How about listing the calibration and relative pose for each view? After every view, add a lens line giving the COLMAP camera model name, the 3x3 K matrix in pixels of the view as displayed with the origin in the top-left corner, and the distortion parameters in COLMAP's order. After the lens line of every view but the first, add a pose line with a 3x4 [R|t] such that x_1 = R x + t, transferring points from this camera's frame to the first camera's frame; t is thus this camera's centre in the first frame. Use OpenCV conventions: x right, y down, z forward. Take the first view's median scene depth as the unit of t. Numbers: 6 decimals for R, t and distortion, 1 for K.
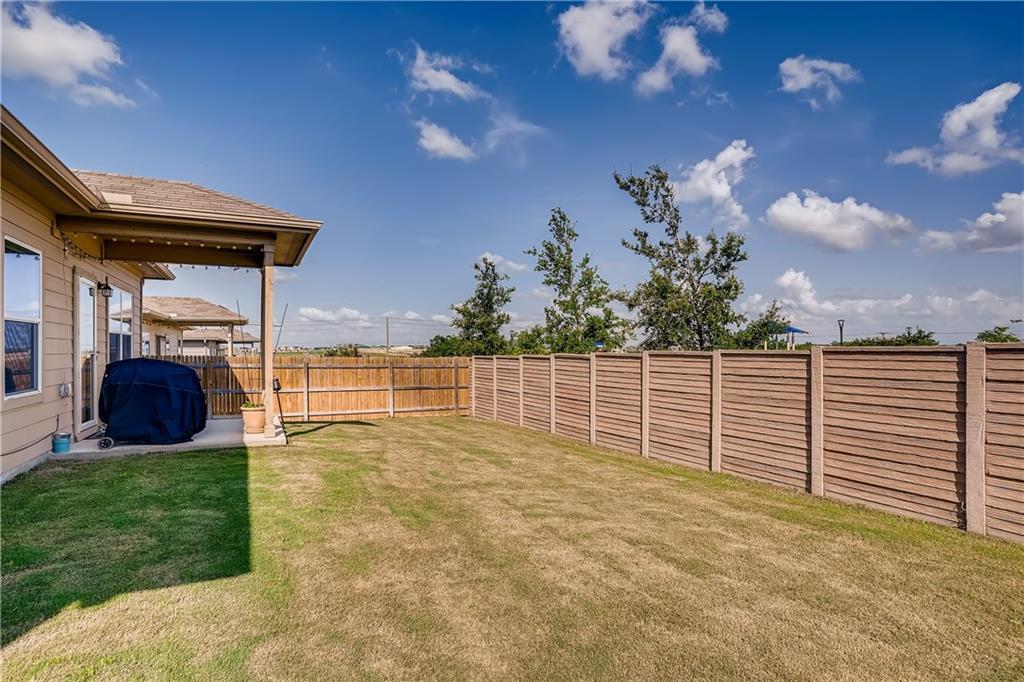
lens RADIAL K [[501.4, 0, 513.6], [0, 501.4, 345.5], [0, 0, 1]] dist [-0.016827, 0.000284]
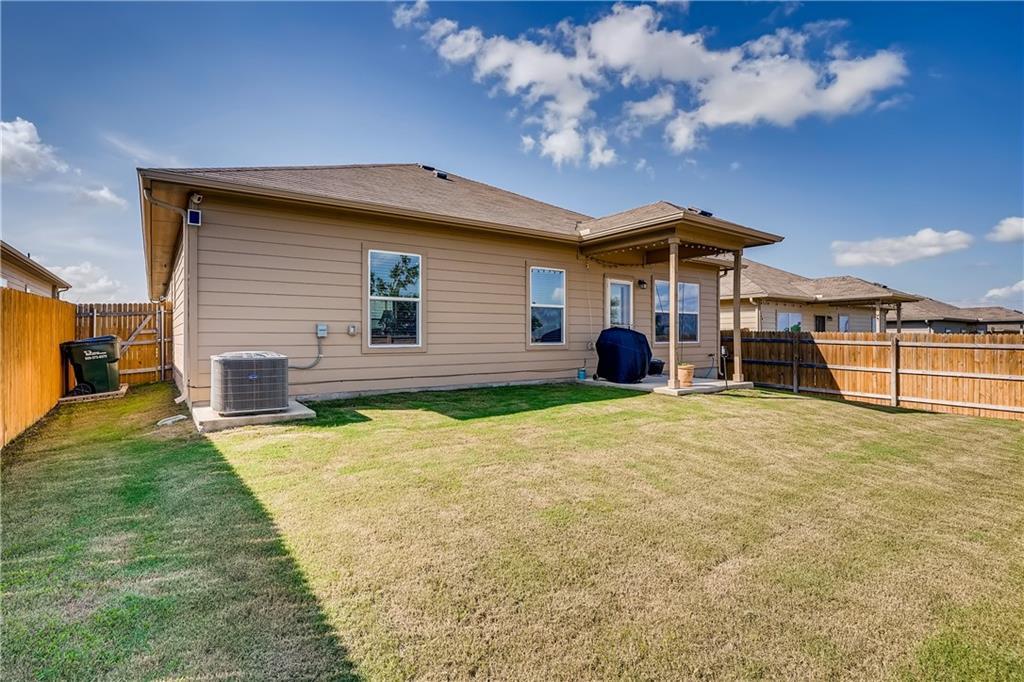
lens RADIAL K [[501.4, 0, 514.2], [0, 501.4, 337.1], [0, 0, 1]] dist [-0.016827, 0.000284]
pose [[0.144476, 0.007149, -0.989483, 0.694337], [0.003500, 0.999964, 0.007736, 0.039473], [0.989502, -0.004580, 0.144446, 0.402043]]
